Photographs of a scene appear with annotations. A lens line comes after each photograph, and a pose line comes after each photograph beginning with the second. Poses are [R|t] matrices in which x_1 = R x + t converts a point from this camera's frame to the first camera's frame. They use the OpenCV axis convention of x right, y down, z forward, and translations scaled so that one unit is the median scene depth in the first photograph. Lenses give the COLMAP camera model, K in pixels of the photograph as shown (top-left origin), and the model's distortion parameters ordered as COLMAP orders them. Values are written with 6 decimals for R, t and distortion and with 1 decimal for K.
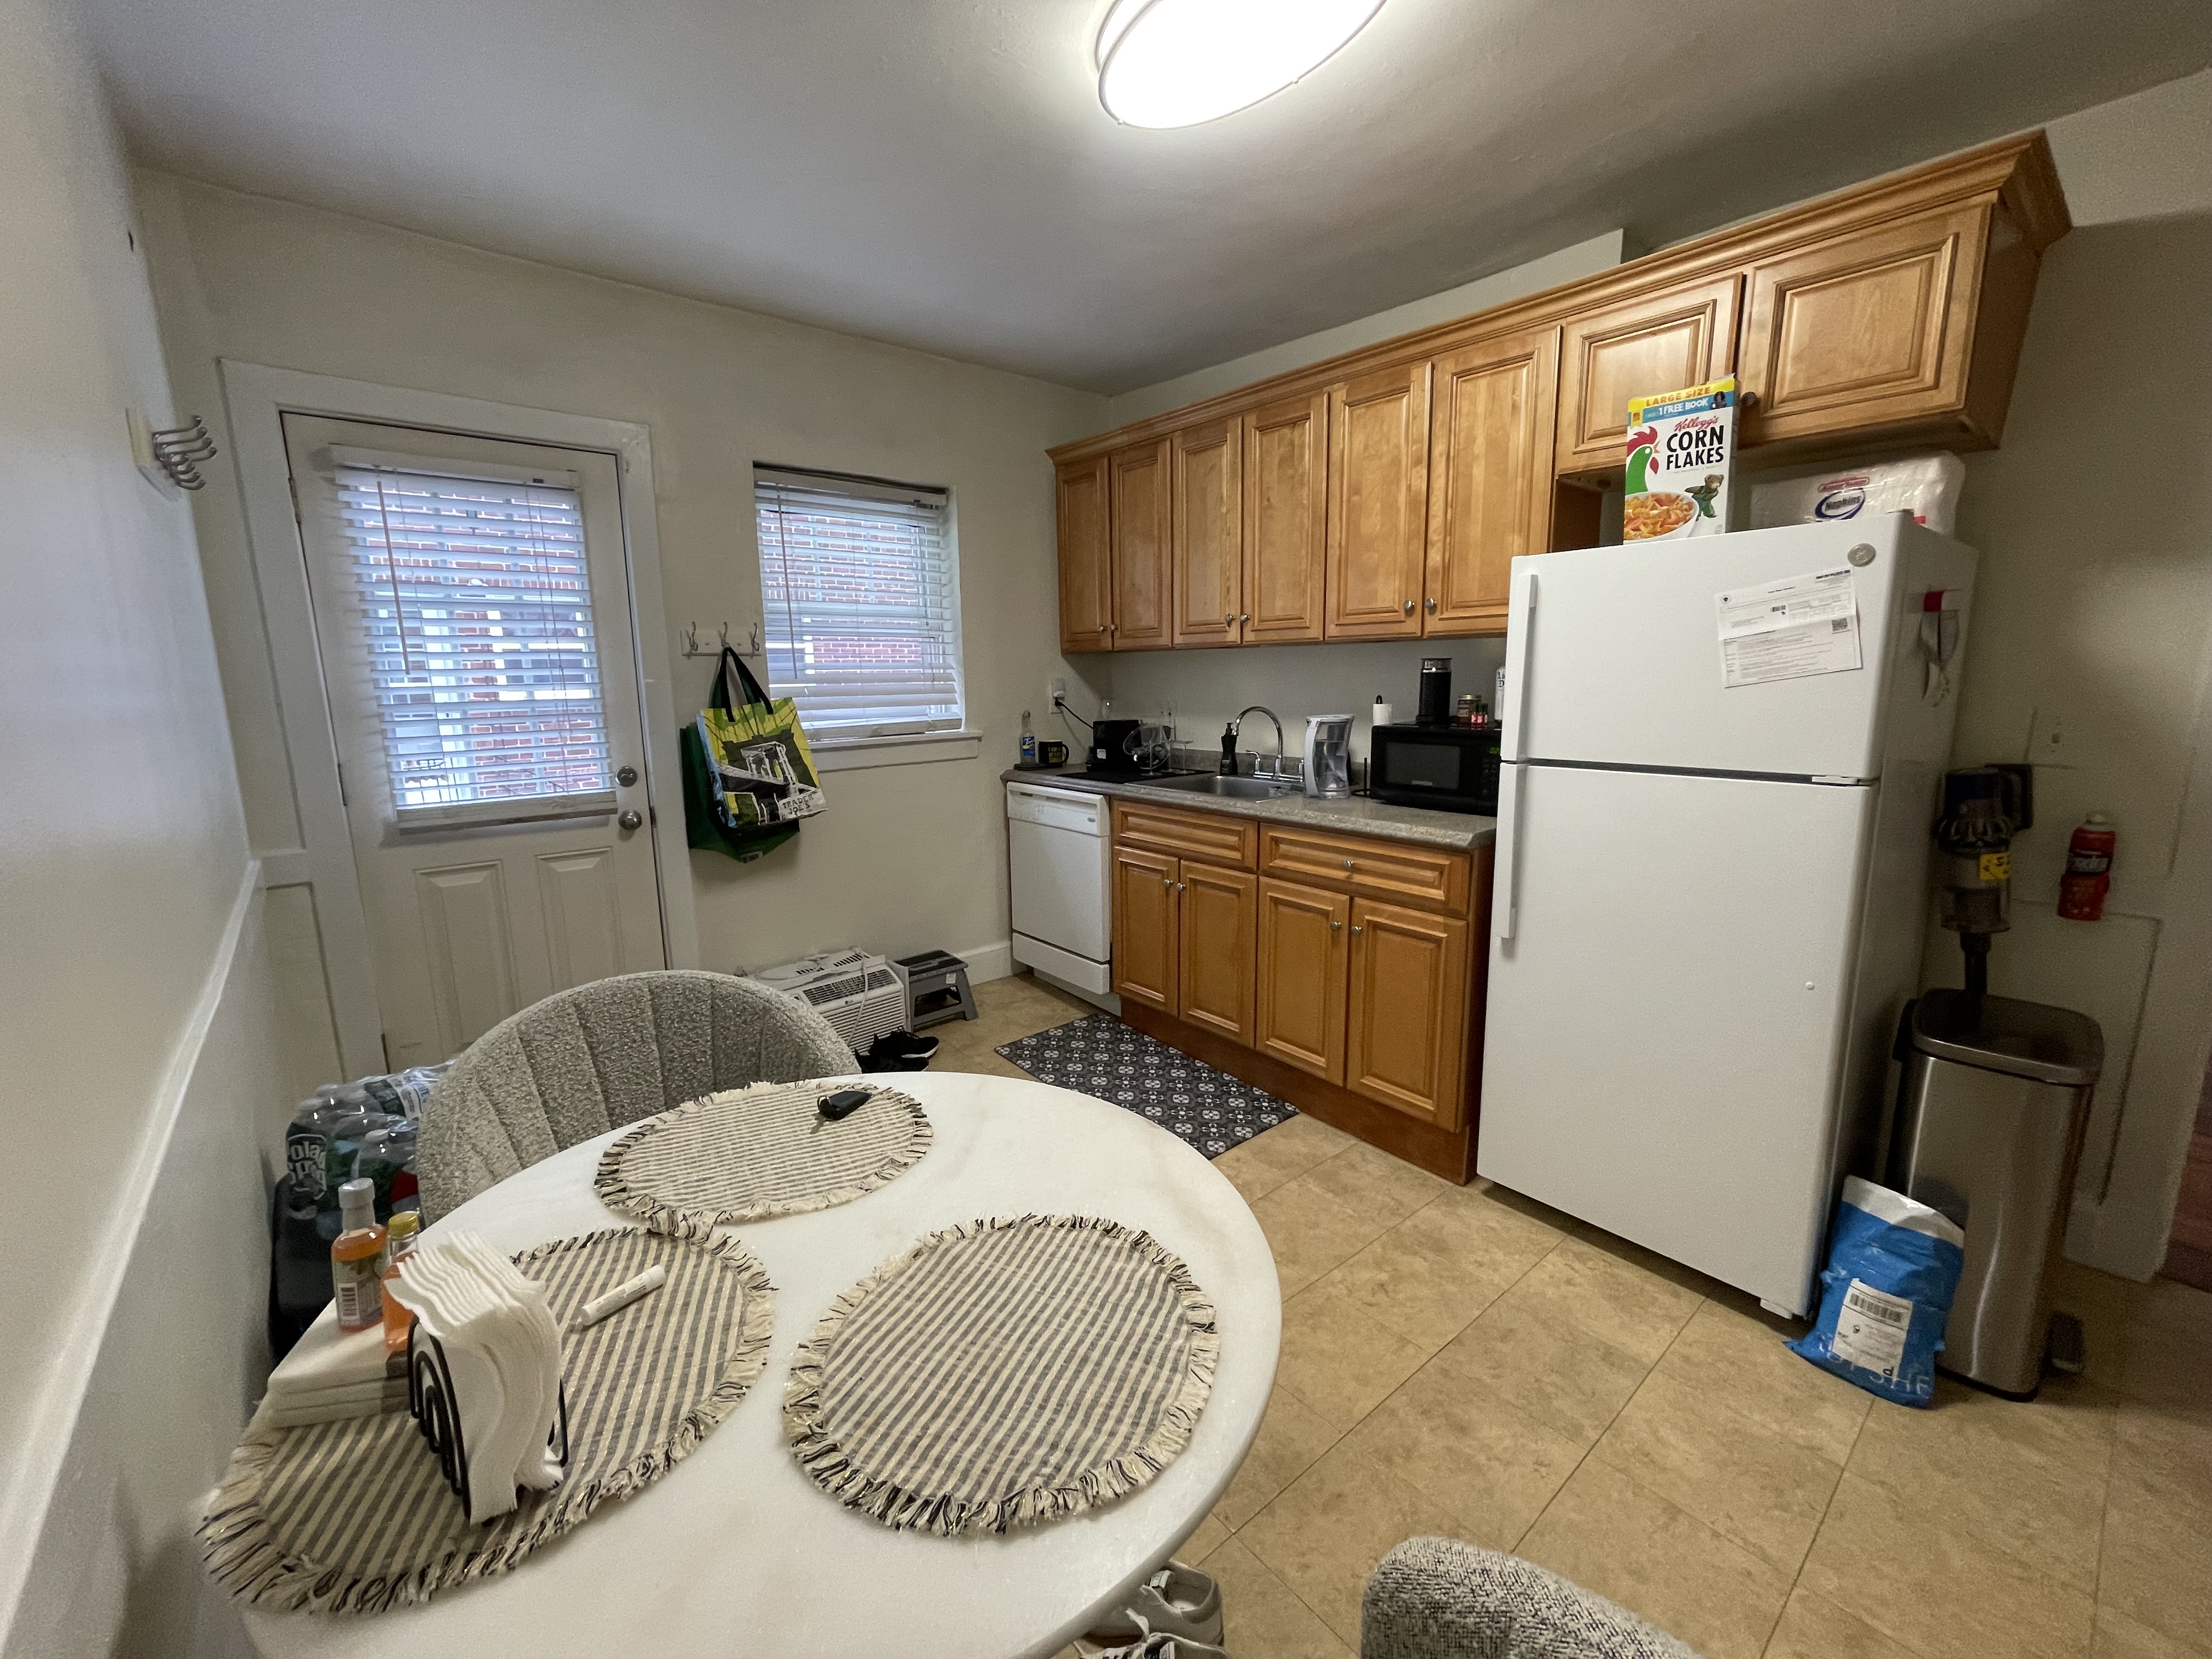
lens RADIAL K [[900.7, 0, 1103.4], [0, 900.7, 827.6], [0, 0, 1]] dist [0.000530, 0.000734]
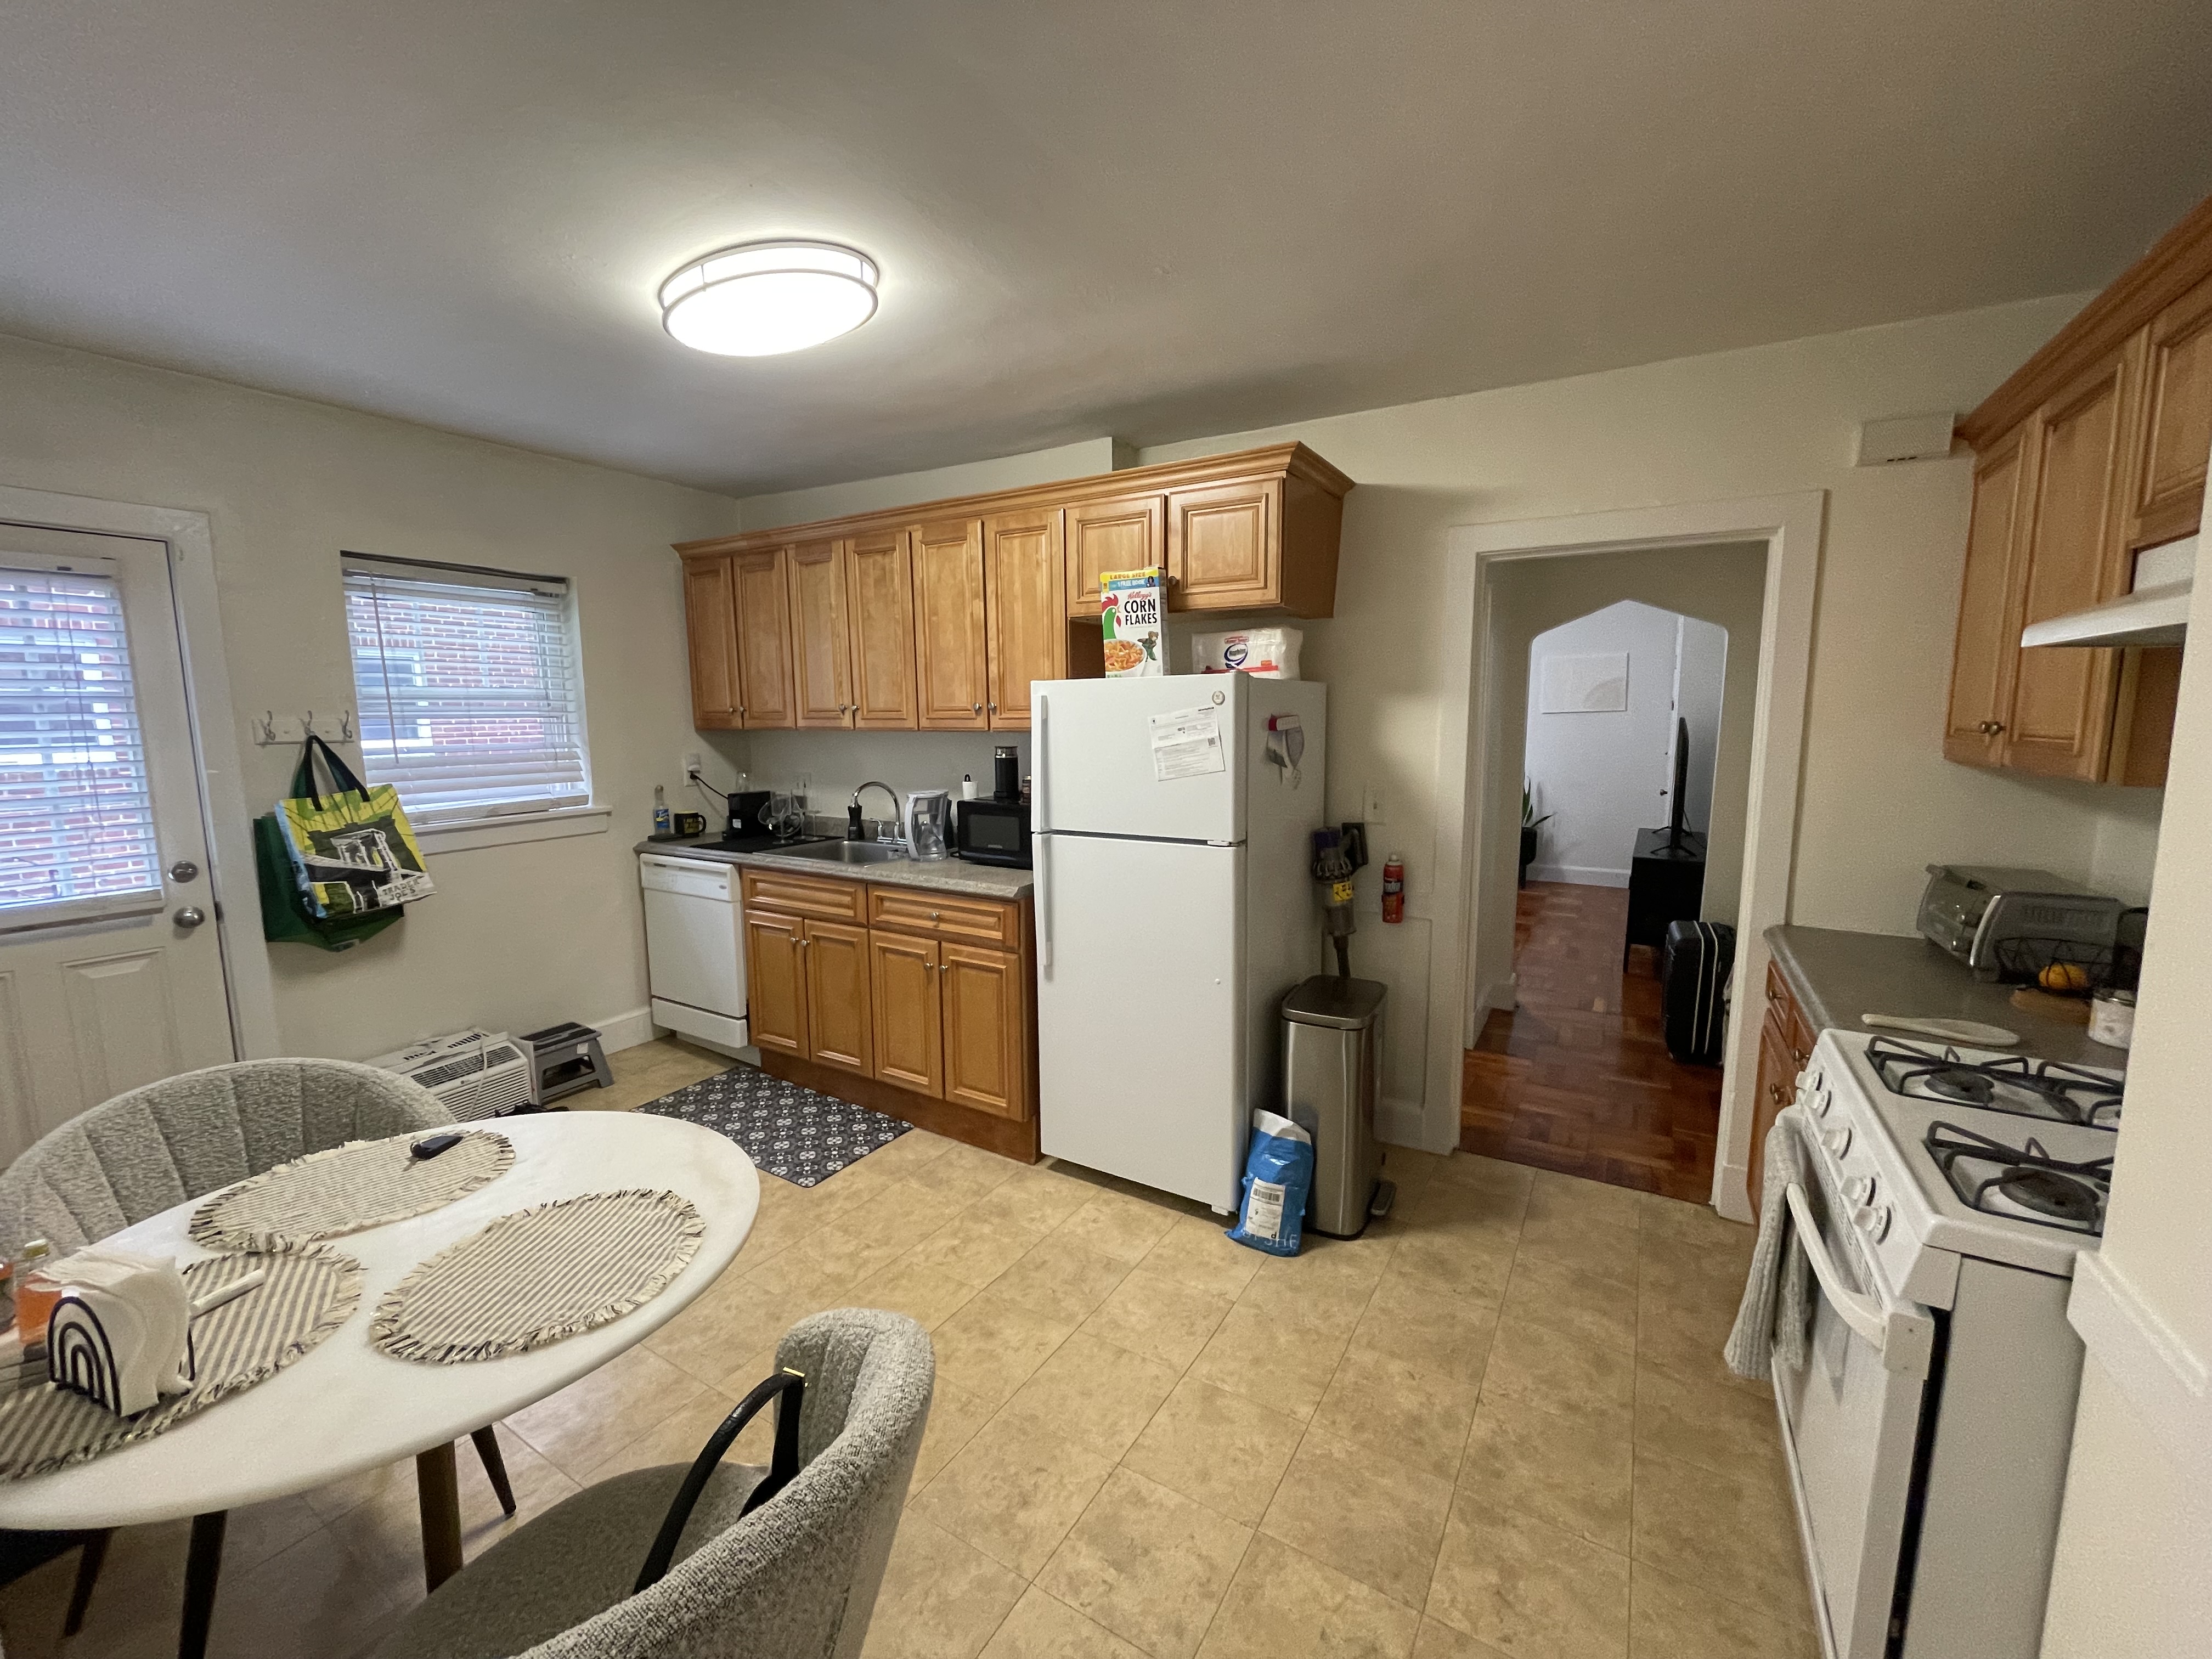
lens RADIAL K [[900.7, 0, 1103.4], [0, 900.7, 827.6], [0, 0, 1]] dist [0.000530, 0.000734]
pose [[0.946303, -0.034337, 0.321453, 0.102438], [0.049560, 0.997998, -0.039292, -0.020289], [-0.319460, 0.053113, 0.946110, -0.254697]]
